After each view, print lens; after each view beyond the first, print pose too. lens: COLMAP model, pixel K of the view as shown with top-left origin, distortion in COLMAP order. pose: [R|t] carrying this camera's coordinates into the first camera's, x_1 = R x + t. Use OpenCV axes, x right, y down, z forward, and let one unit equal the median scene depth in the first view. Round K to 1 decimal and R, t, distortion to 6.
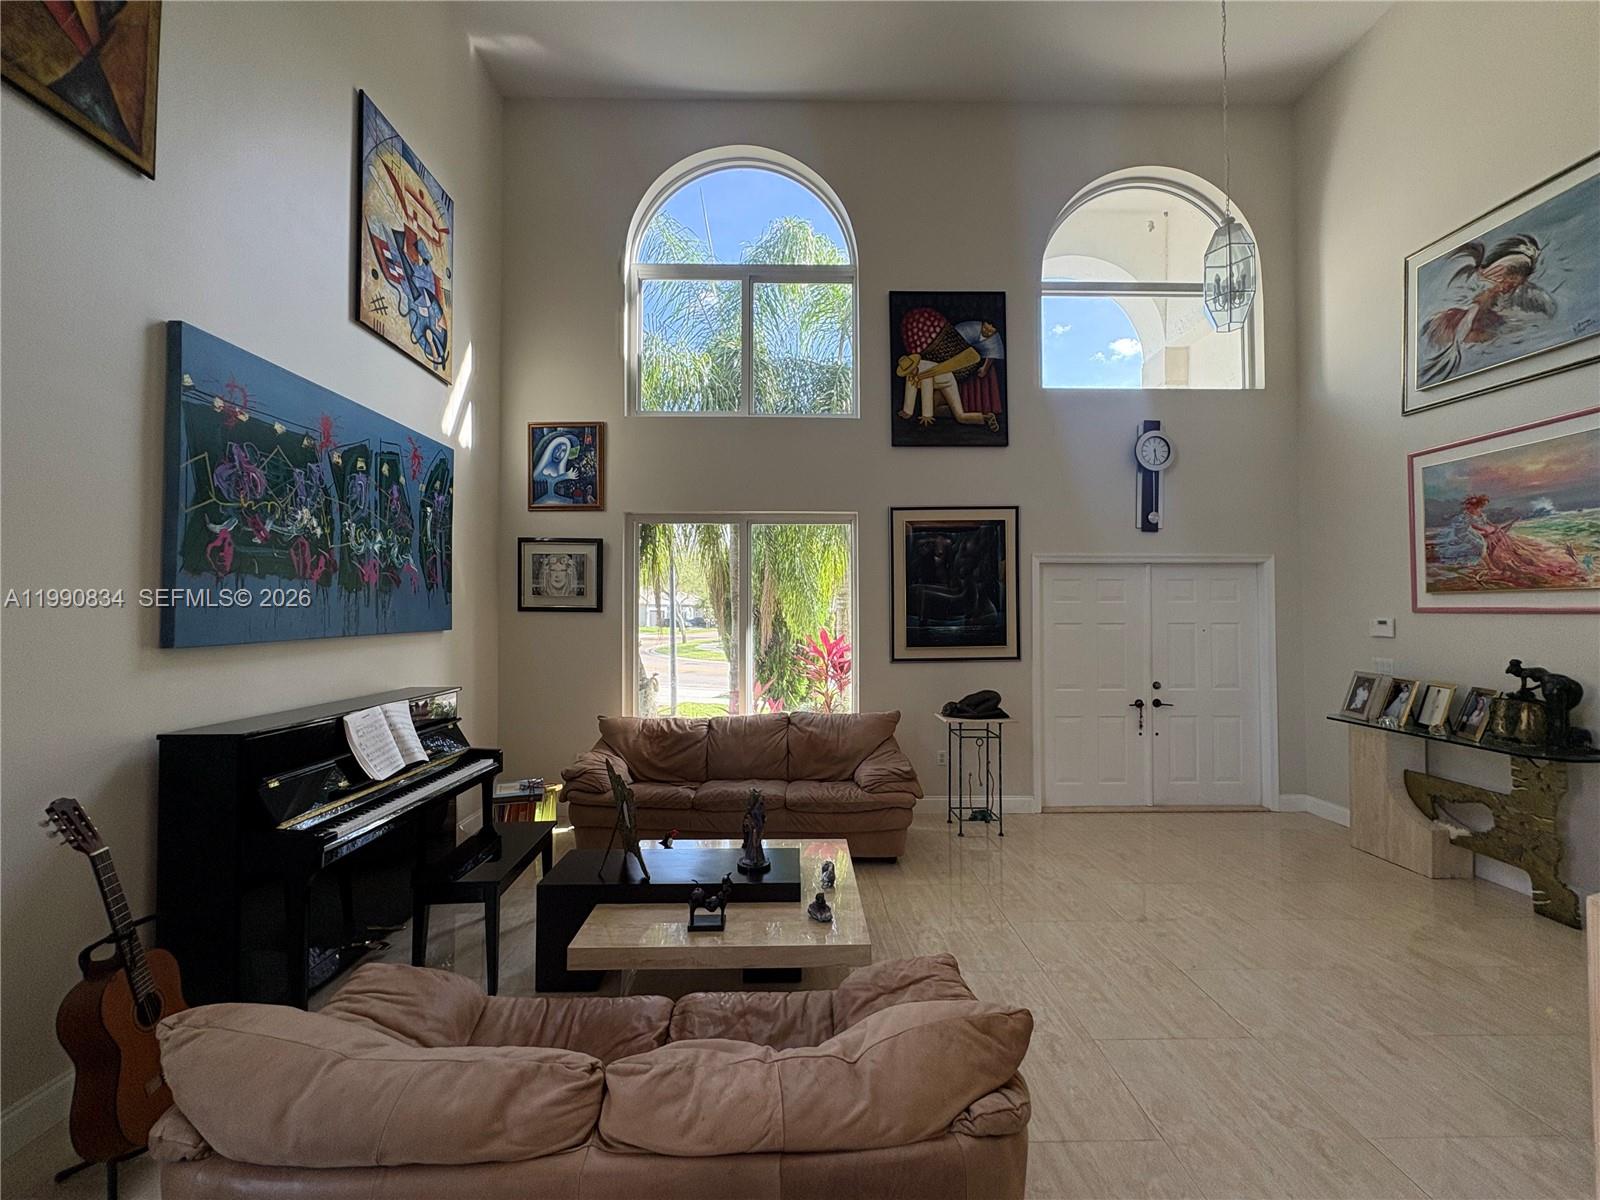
lens RADIAL K [[635.3, 0, 802.0], [0, 635.3, 595.0], [0, 0, 1]] dist [-0.001636, -0.000183]
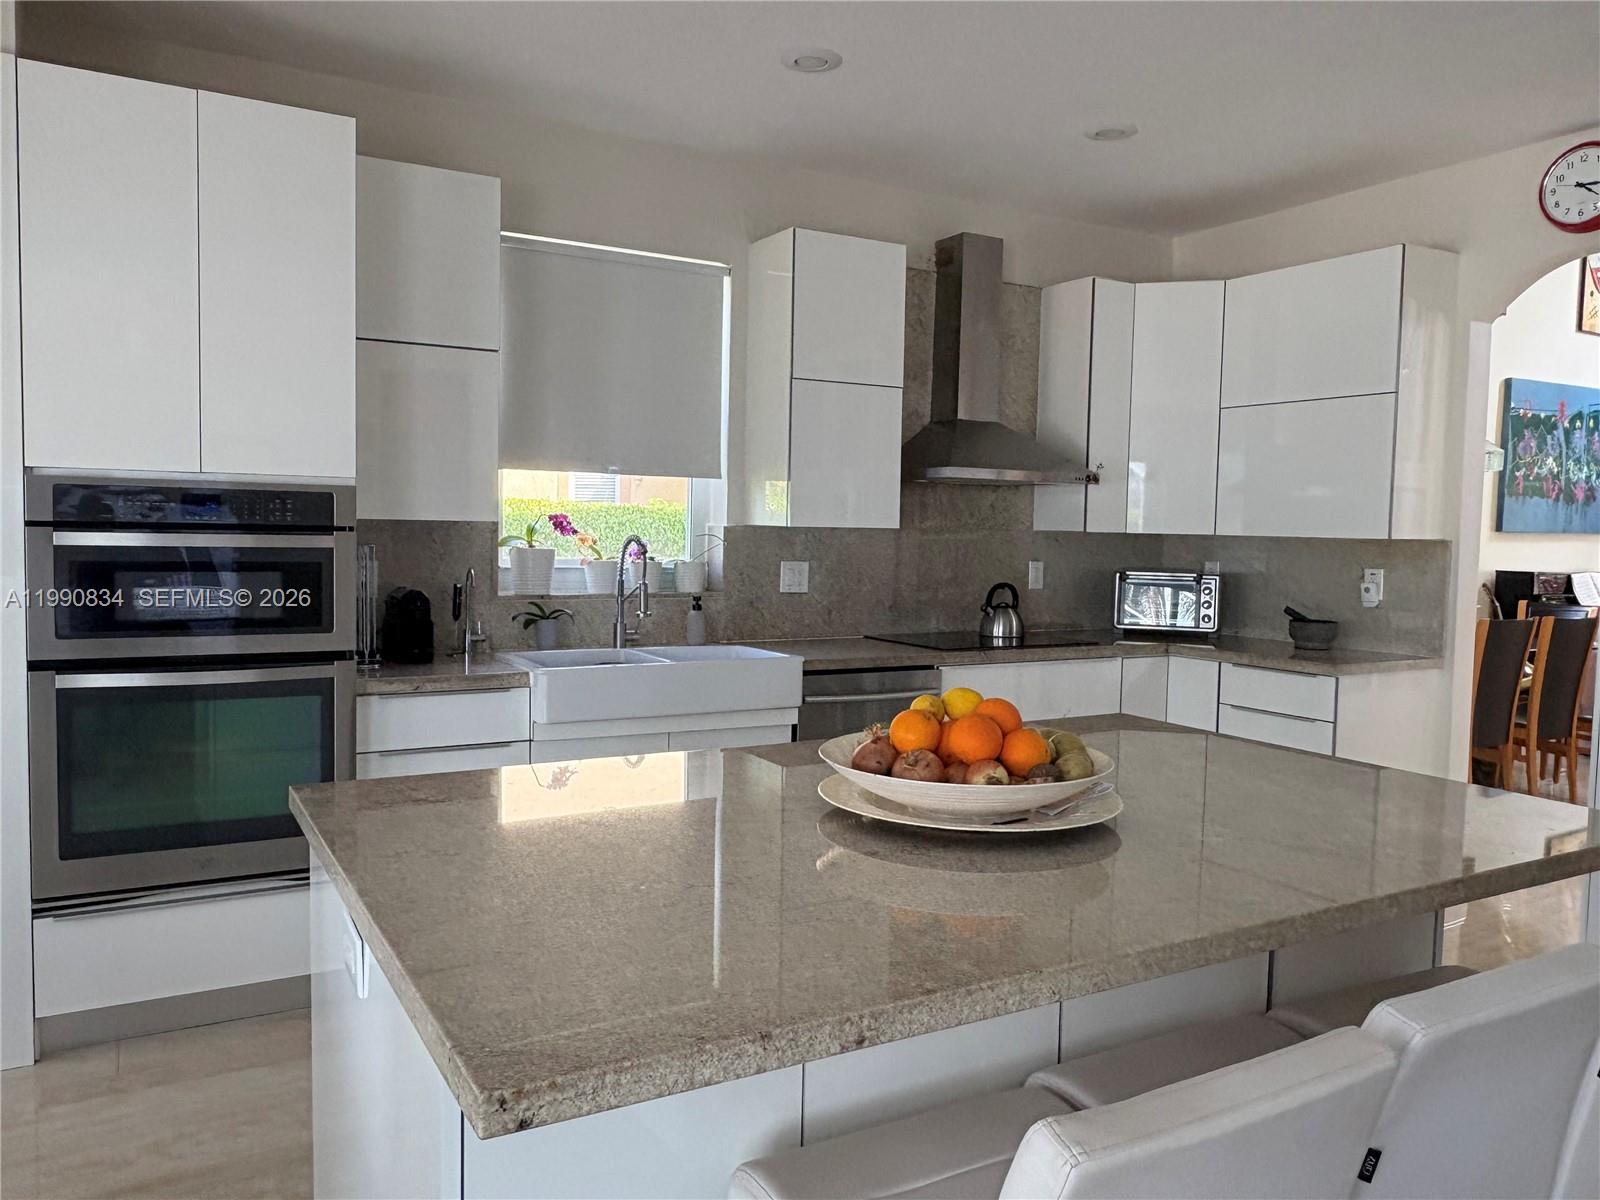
lens RADIAL K [[1183.0, 0, 796.5], [0, 1183.0, 604.8], [0, 0, 1]] dist [-0.005455, 0.008393]
pose [[0.477679, 0.072889, -0.875506, 0.836598], [-0.001571, 0.996622, 0.082115, 0.003587], [0.878533, -0.037849, 0.476179, -1.807011]]
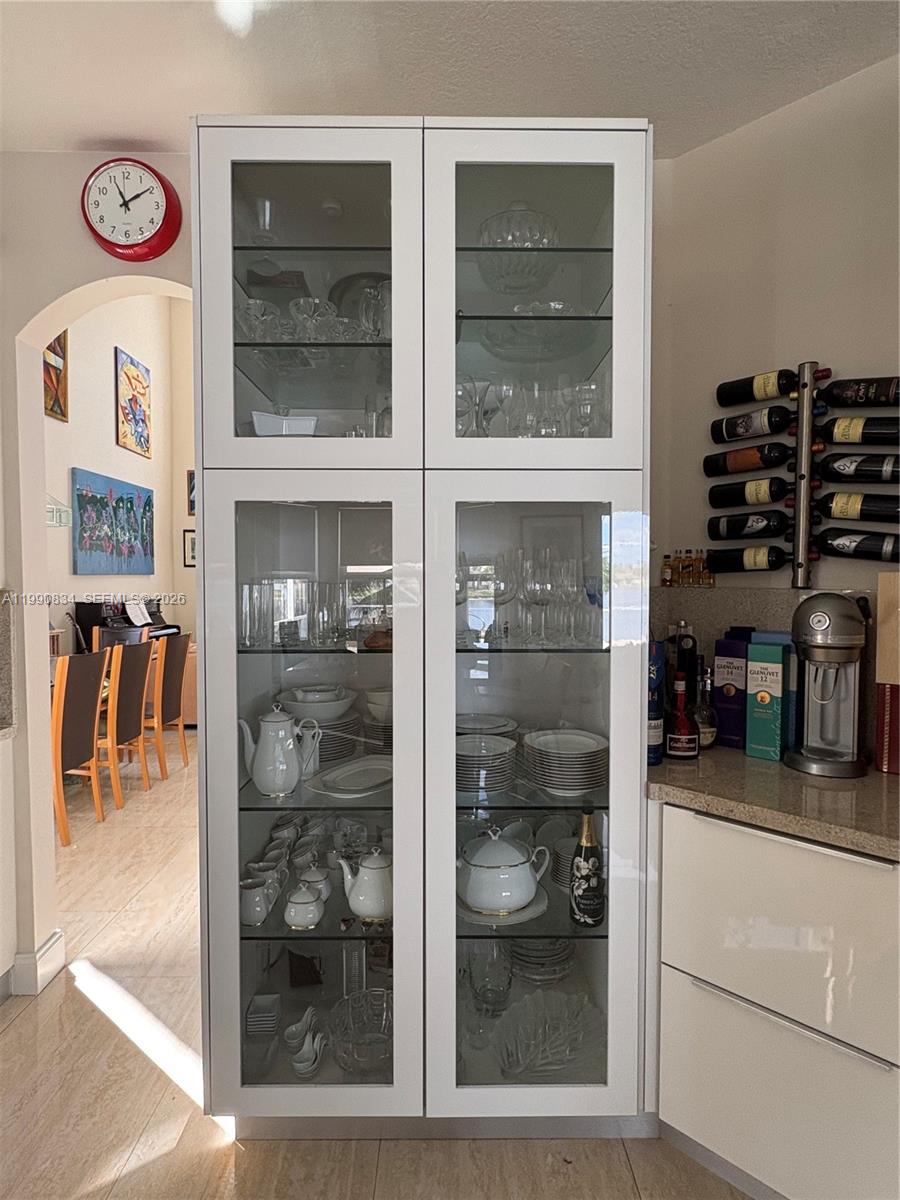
lens RADIAL K [[632.7, 0, 453.4], [0, 632.7, 598.9], [0, 0, 1]] dist [0.000851, 0.001438]
pose [[0.999984, 0.005246, -0.002241, 0.504254], [-0.005112, 0.998398, 0.056342, 0.011115], [0.002533, -0.056330, 0.998409, -1.233625]]
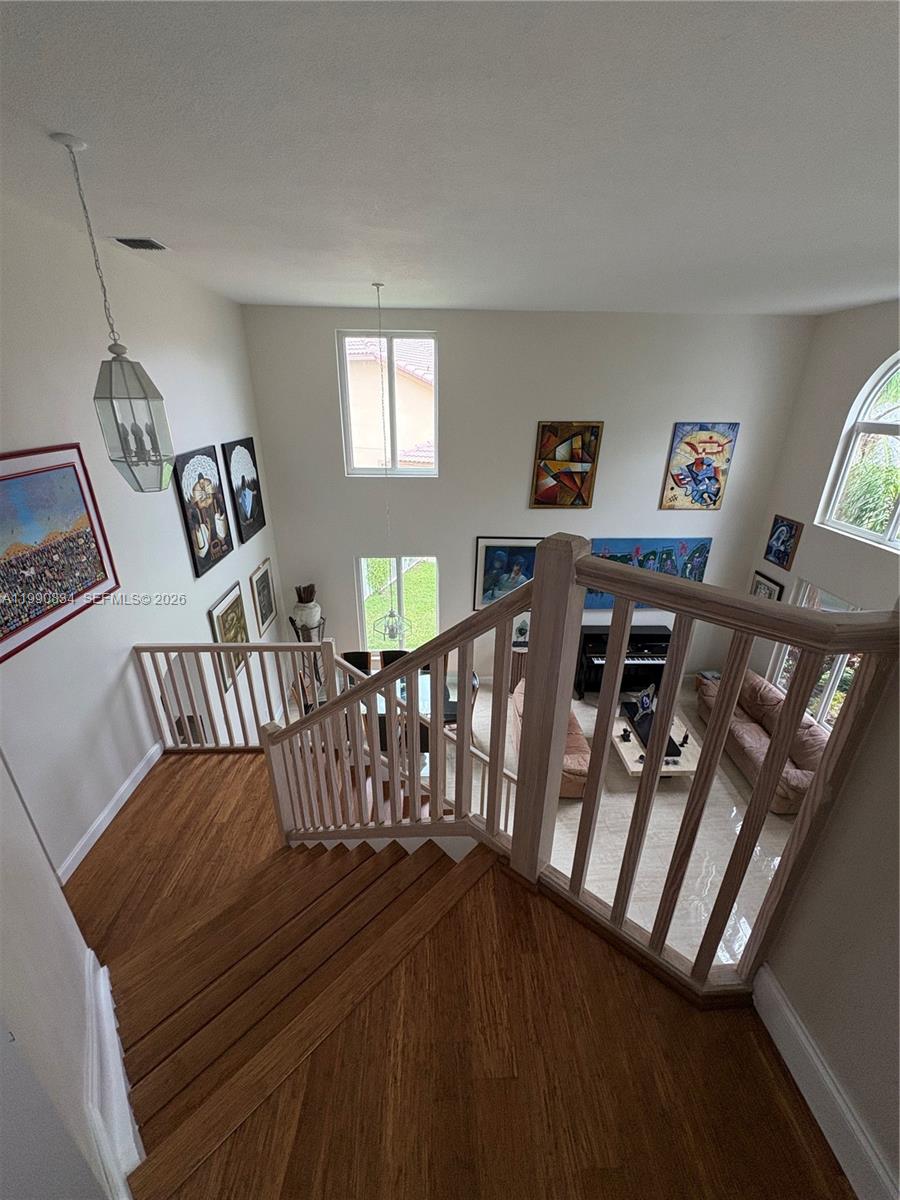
lens RADIAL K [[476.5, 0, 453.3], [0, 476.5, 599.2], [0, 0, 1]] dist [-0.001636, -0.000183]
pose [[0.021014, 0.396607, -0.917748, 1.238640], [0.013380, 0.917757, 0.396918, -0.796425], [0.999690, -0.020621, 0.013979, 0.009489]]
